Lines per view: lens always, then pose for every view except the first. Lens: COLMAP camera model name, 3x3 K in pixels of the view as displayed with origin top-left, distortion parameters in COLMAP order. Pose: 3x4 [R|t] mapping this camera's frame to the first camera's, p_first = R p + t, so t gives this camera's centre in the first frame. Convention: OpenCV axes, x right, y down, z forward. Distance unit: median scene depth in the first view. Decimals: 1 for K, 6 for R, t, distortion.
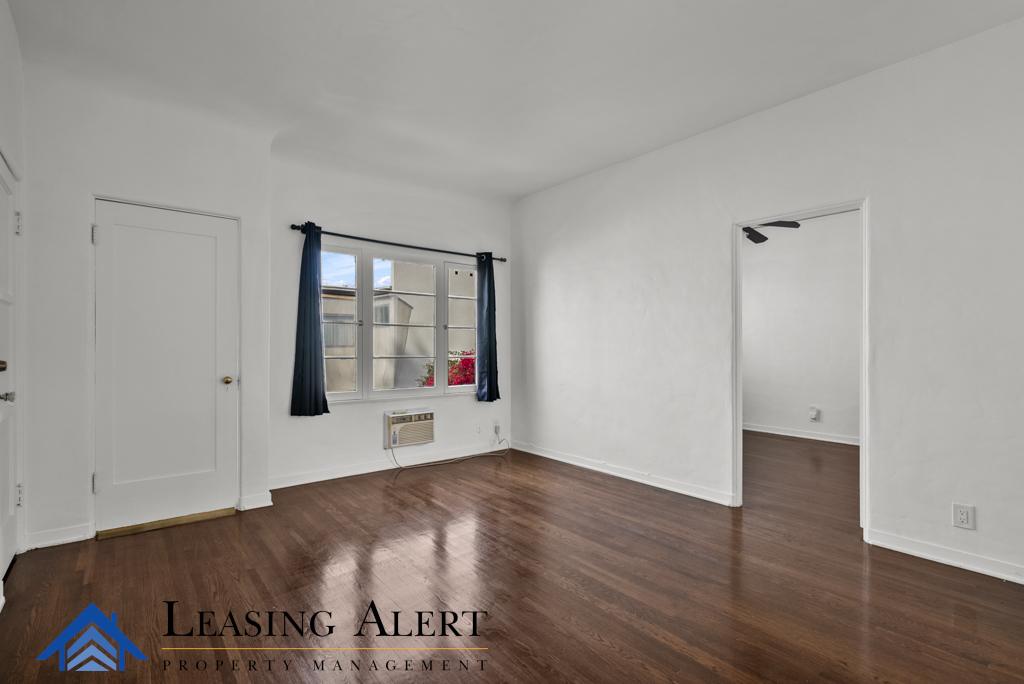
lens RADIAL K [[469.0, 0, 508.7], [0, 469.0, 341.1], [0, 0, 1]] dist [-0.000793, -0.000004]
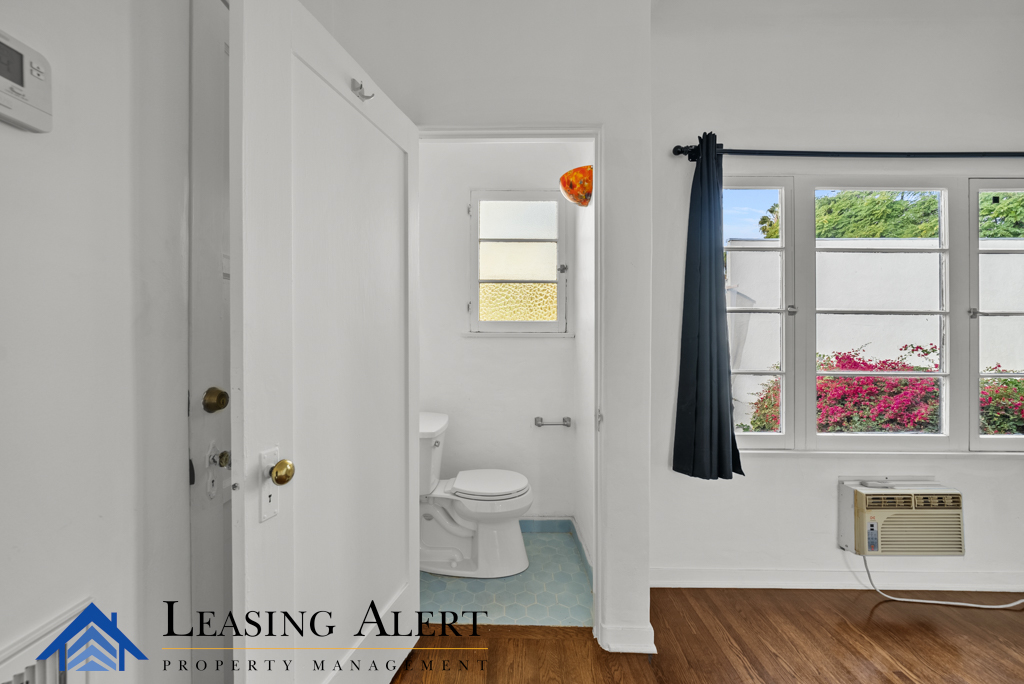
lens RADIAL K [[398.8, 0, 512.0], [0, 398.8, 340.4], [0, 0, 1]] dist [0.000325, 0.000017]
pose [[0.764103, -0.001275, -0.645093, -0.262505], [0.002046, 0.999998, 0.000446, -0.003989], [0.645091, -0.001661, 0.764104, 0.428265]]
